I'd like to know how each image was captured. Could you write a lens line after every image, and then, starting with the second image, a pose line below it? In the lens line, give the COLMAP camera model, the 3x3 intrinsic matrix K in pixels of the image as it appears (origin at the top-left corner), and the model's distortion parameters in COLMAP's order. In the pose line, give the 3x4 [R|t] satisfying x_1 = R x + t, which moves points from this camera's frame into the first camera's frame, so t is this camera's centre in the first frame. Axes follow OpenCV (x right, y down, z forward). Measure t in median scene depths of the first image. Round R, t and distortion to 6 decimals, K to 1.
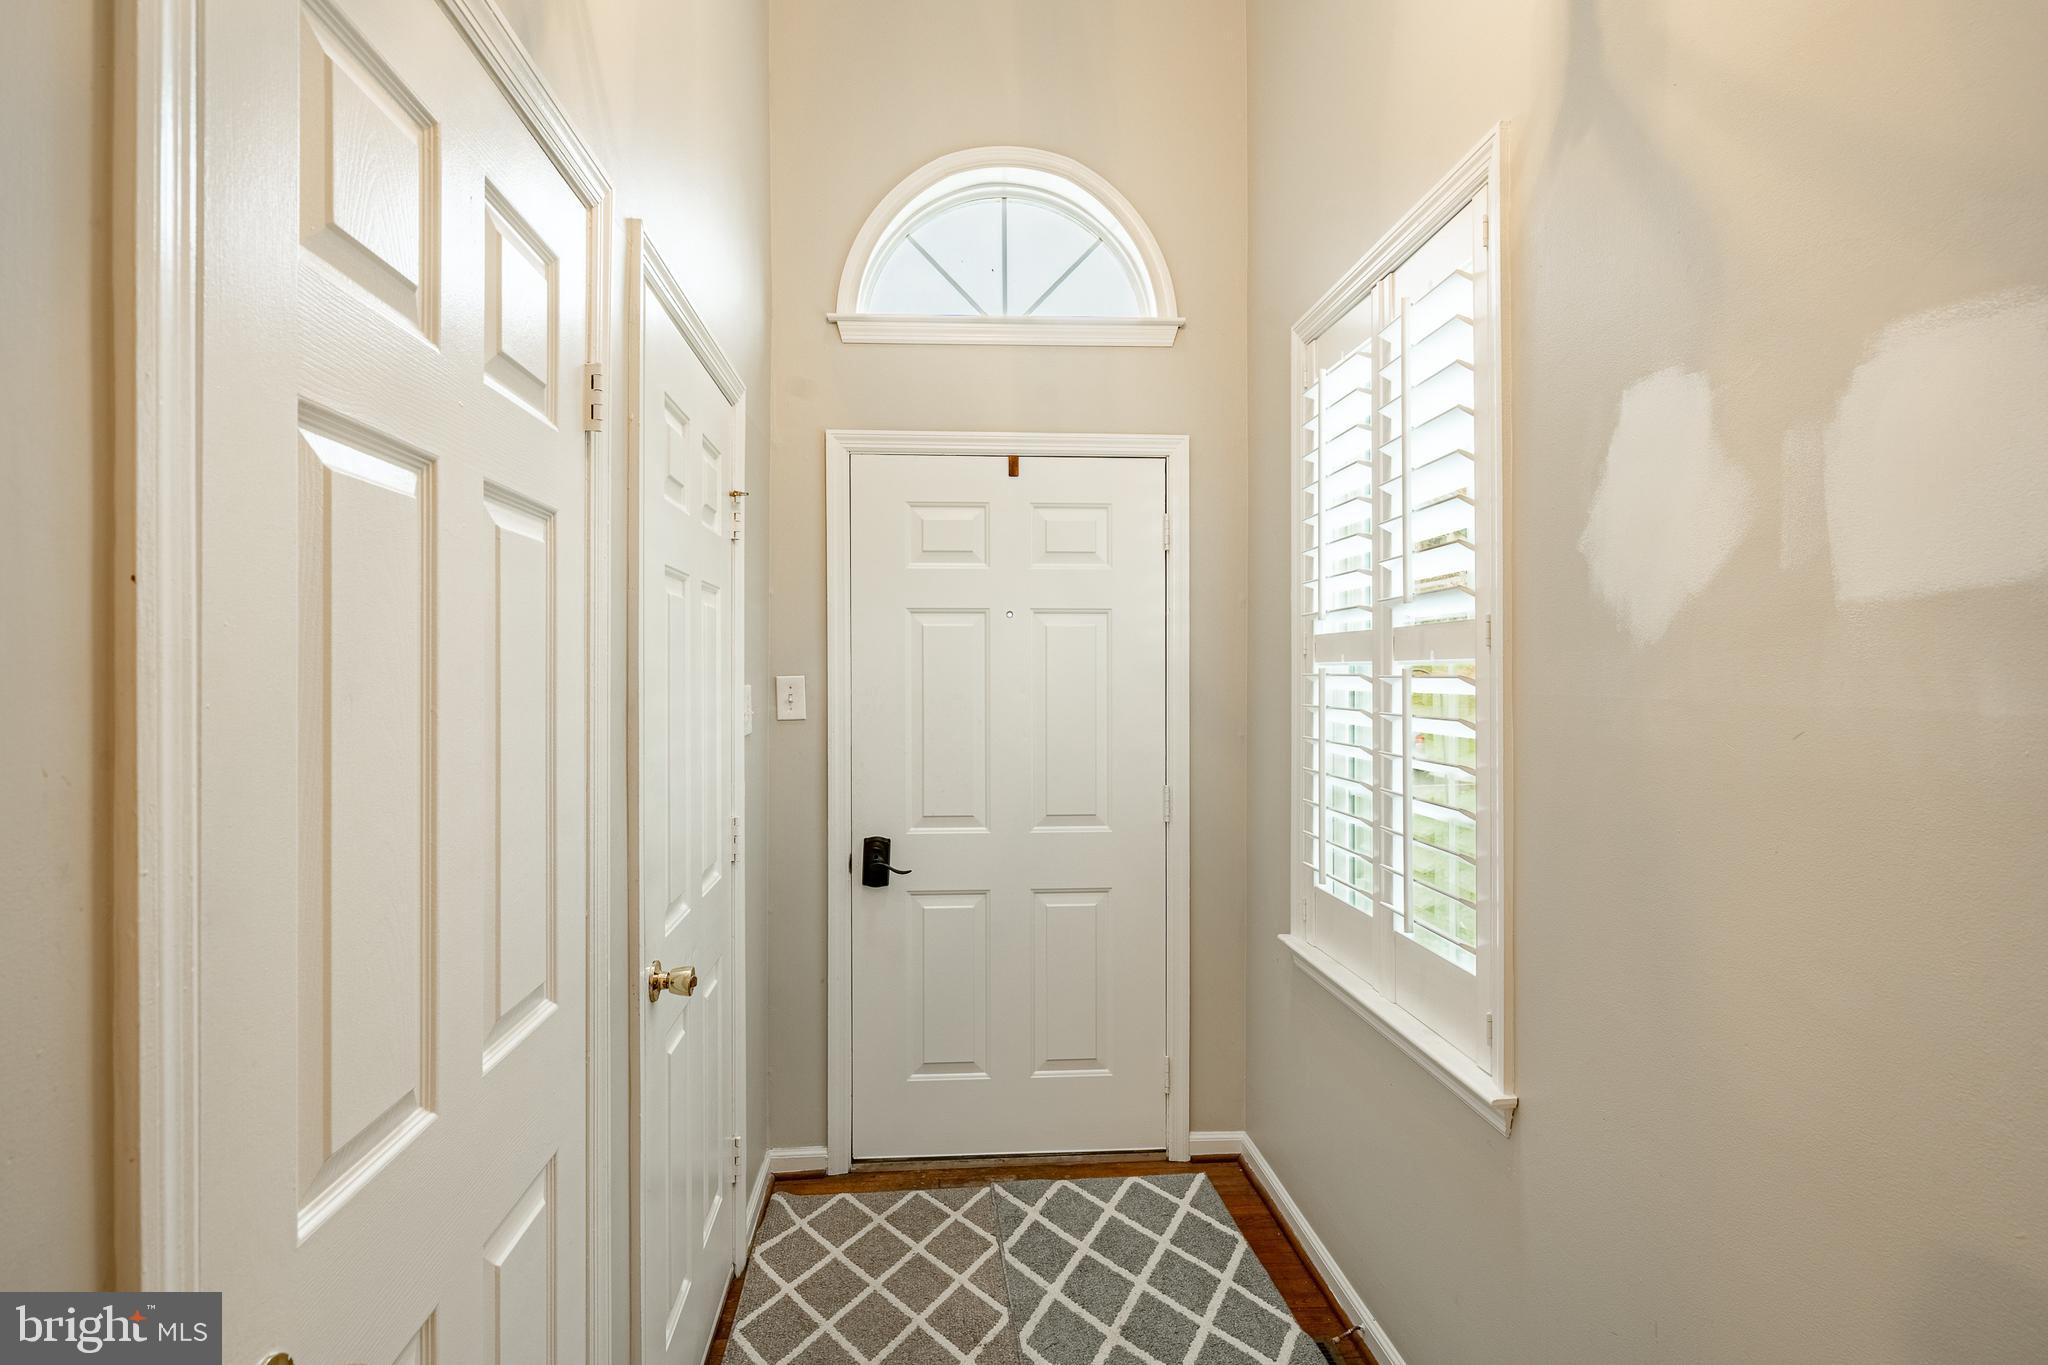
lens RADIAL K [[1085.6, 0, 1012.6], [0, 1085.6, 660.6], [0, 0, 1]] dist [0.000268, -0.000363]
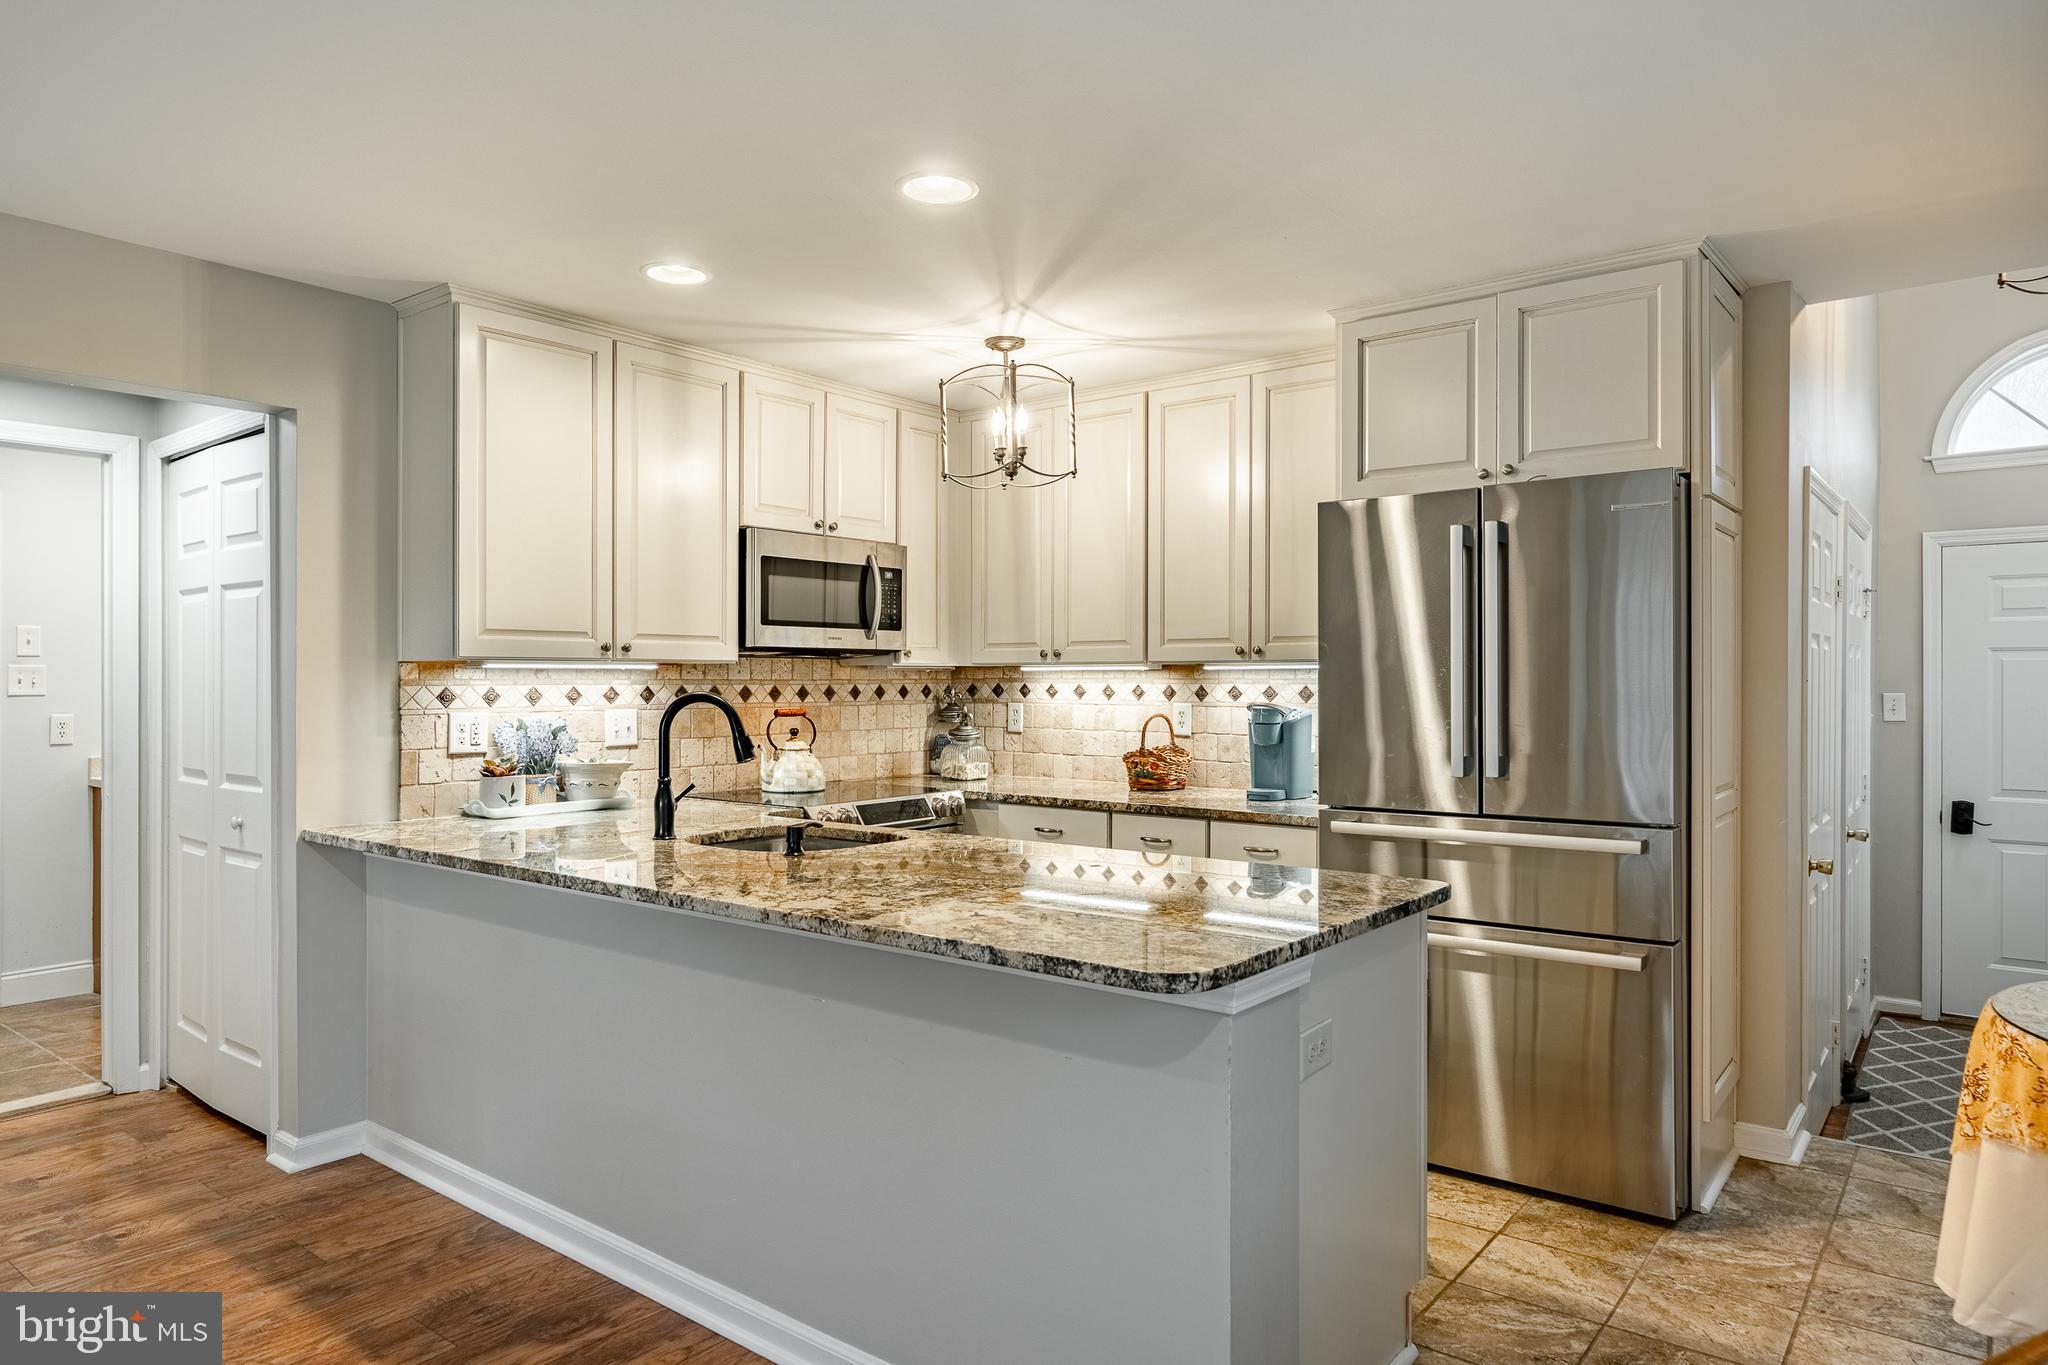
lens RADIAL K [[1267.4, 0, 1014.9], [0, 1267.4, 684.2], [0, 0, 1]] dist [-0.007203, 0.001883]
pose [[0.730565, 0.004867, -0.682826, 0.109571], [0.007506, 0.999857, 0.015158, -0.035329], [0.682802, -0.016199, 0.730424, -1.173633]]
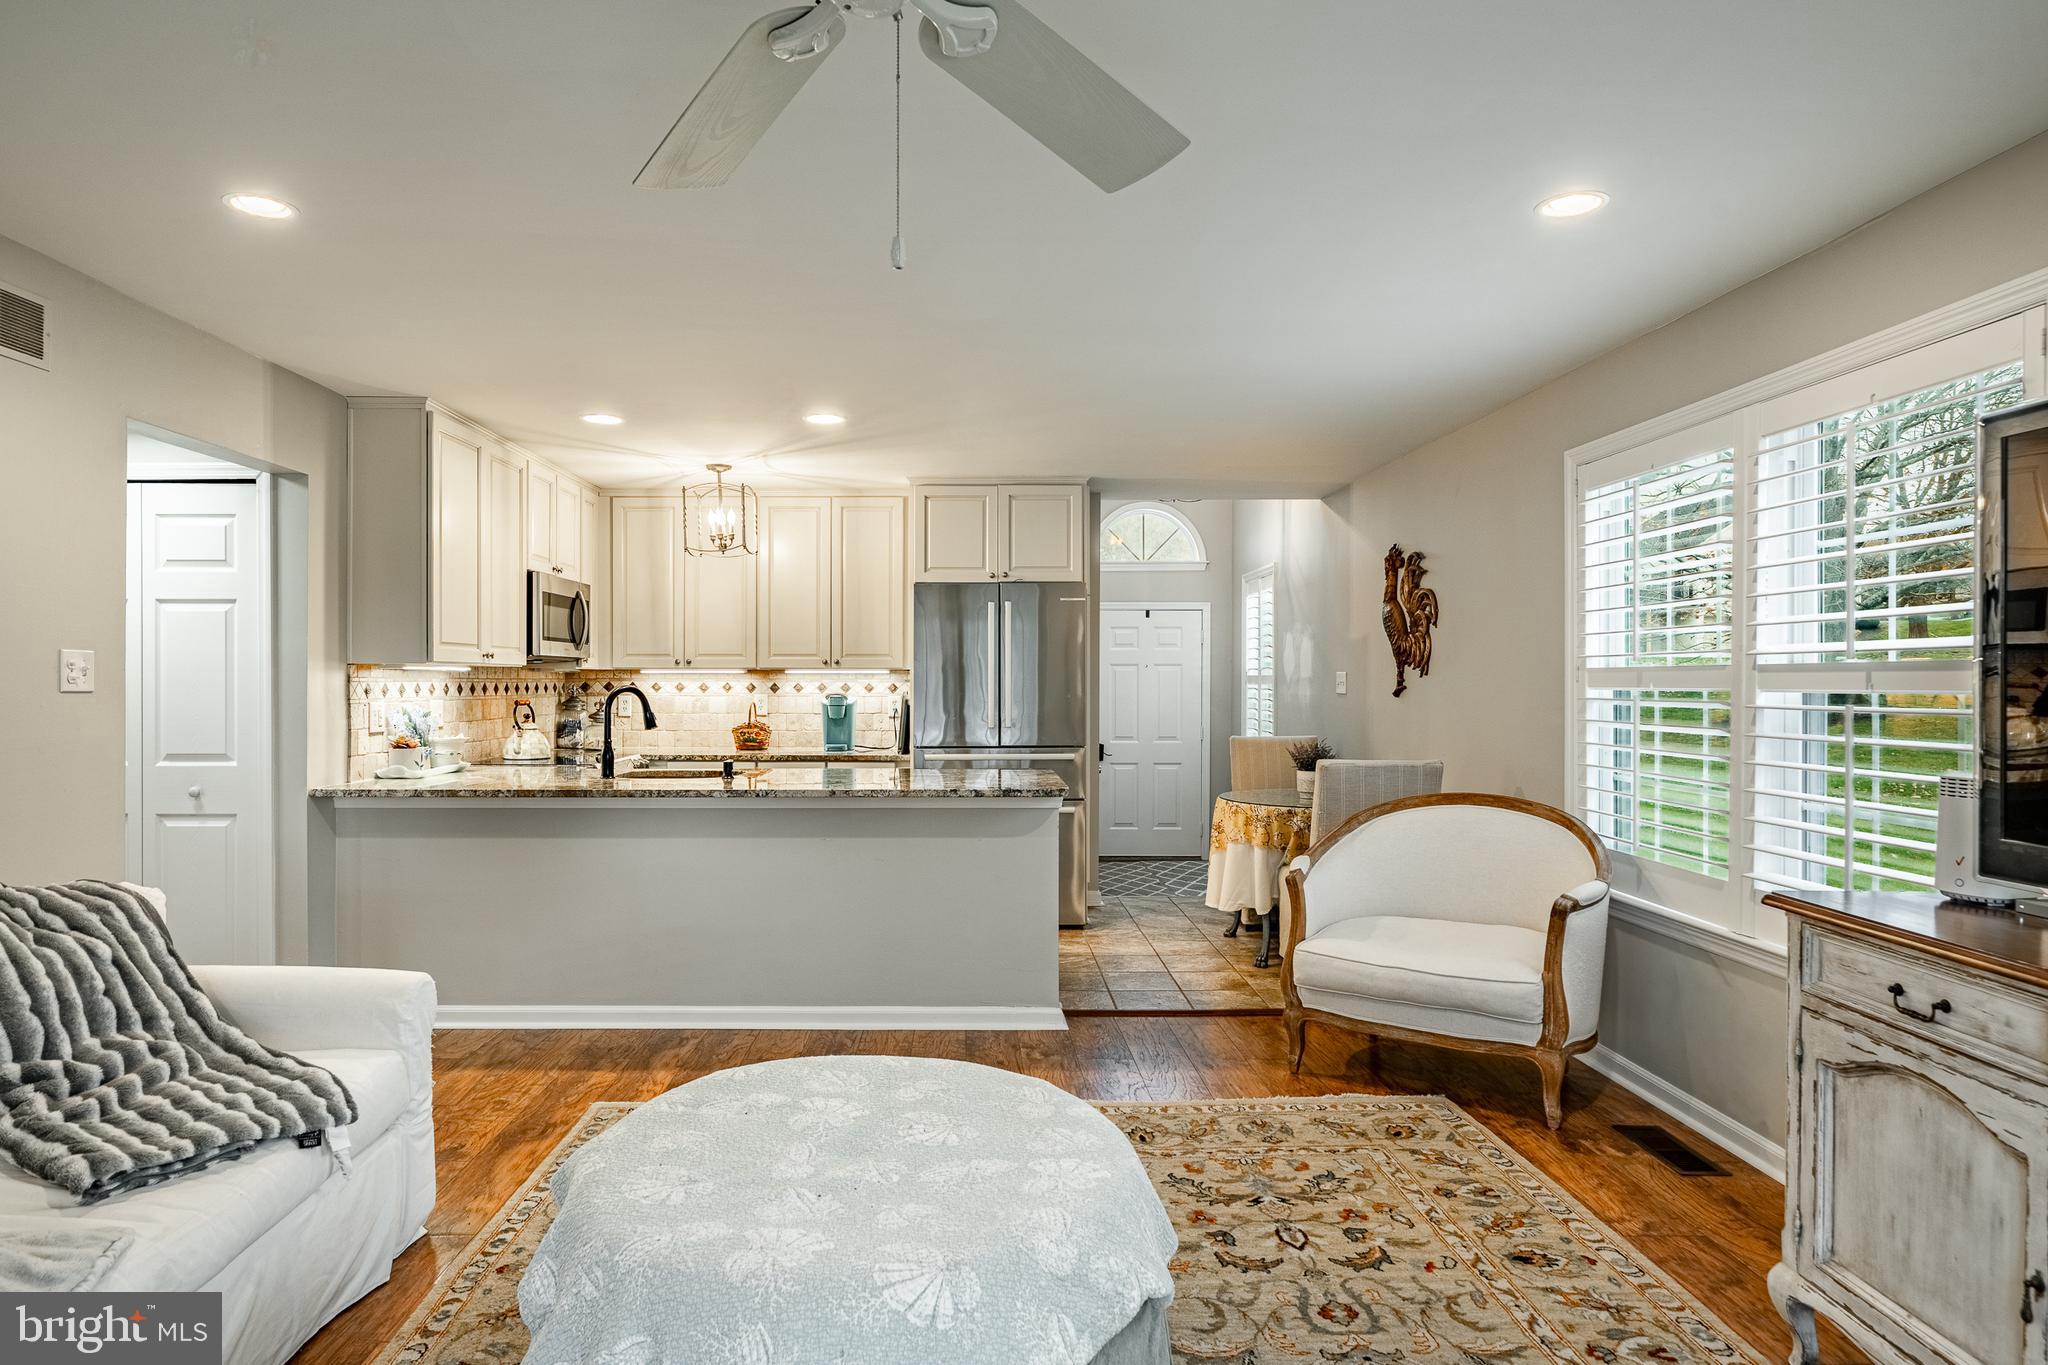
lens RADIAL K [[1172.6, 0, 1005.8], [0, 1172.6, 678.0], [0, 0, 1]] dist [-0.001880, -0.002833]
pose [[0.998616, 0.002479, -0.052543, -0.209409], [-0.001987, 0.999954, 0.009398, -0.040282], [0.052564, -0.009280, 0.998574, -2.095752]]
